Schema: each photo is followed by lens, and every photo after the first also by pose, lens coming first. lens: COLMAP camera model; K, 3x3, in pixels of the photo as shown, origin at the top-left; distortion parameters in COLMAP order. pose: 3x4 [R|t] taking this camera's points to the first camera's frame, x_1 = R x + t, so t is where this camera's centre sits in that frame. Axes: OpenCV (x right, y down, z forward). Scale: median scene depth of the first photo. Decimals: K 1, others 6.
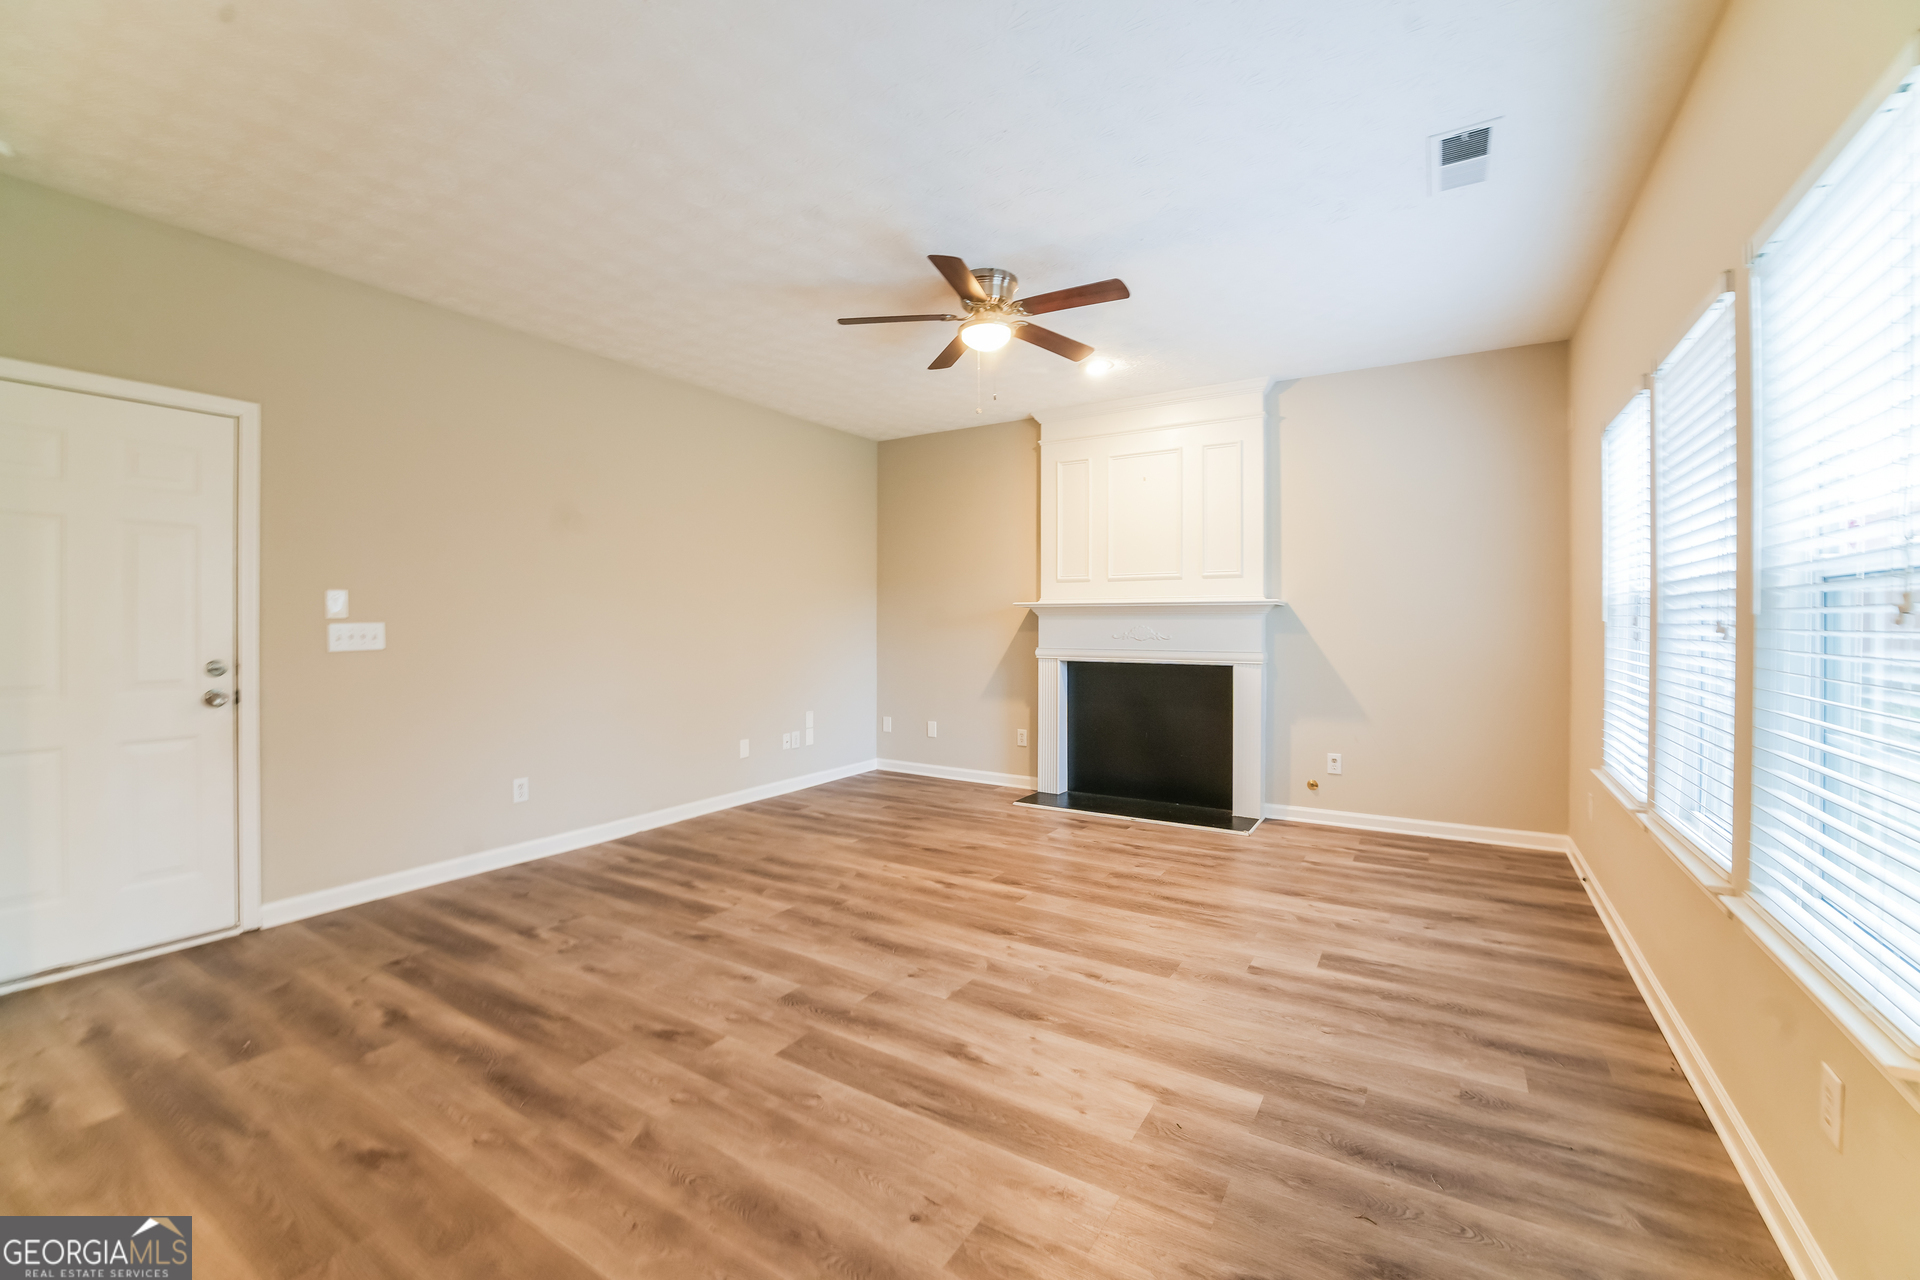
lens RADIAL K [[800.8, 0, 959.4], [0, 800.8, 623.4], [0, 0, 1]] dist [-0.017635, -0.000405]
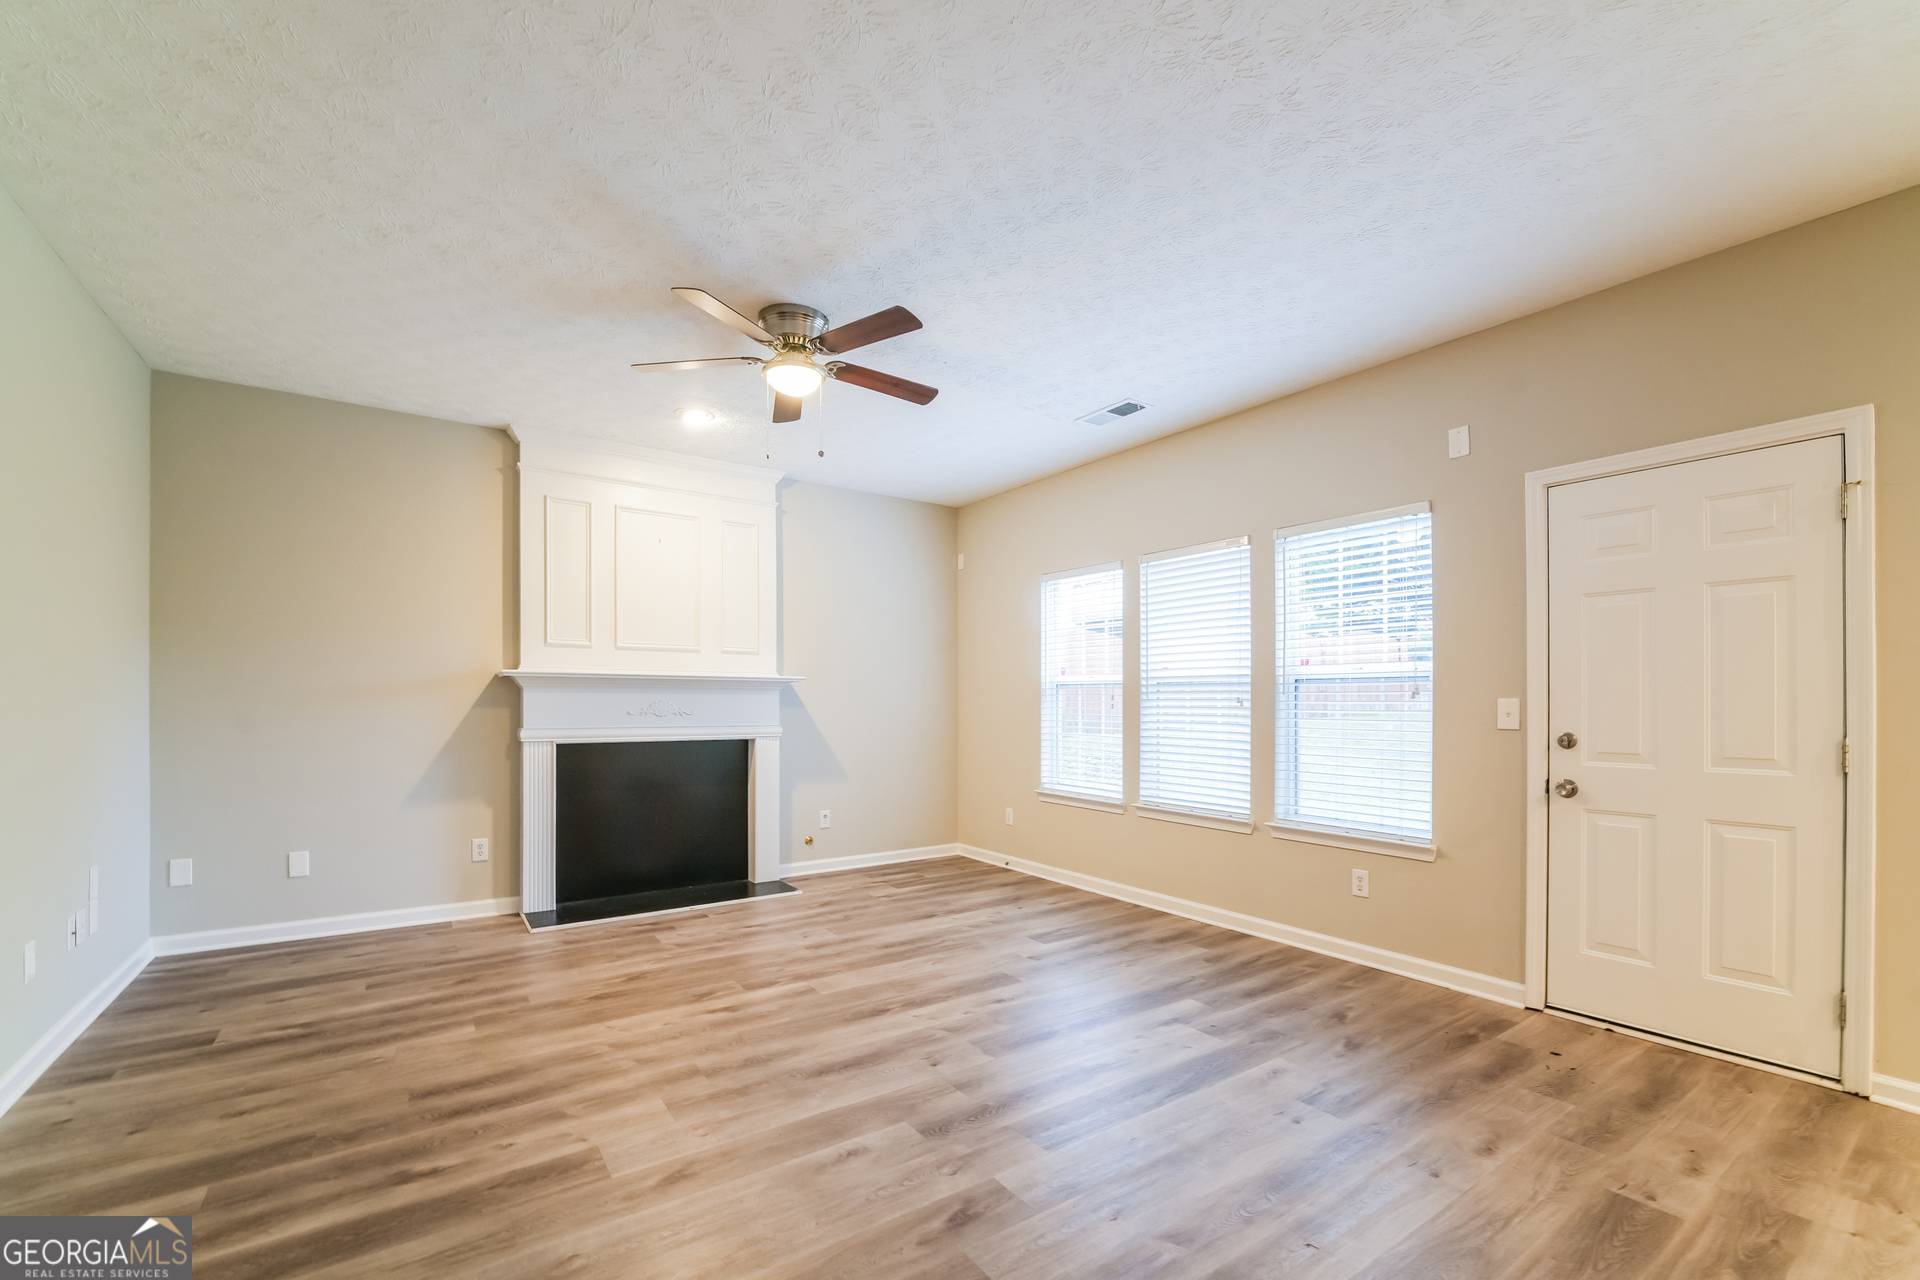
lens RADIAL K [[800.8, 0, 1004.3], [0, 800.8, 703.1], [0, 0, 1]] dist [-0.017635, -0.000405]
pose [[0.367601, -0.000652, 0.929984, -0.684277], [-0.002193, 0.999996, 0.001568, 0.005027], [-0.929981, -0.002616, 0.367598, 0.426970]]
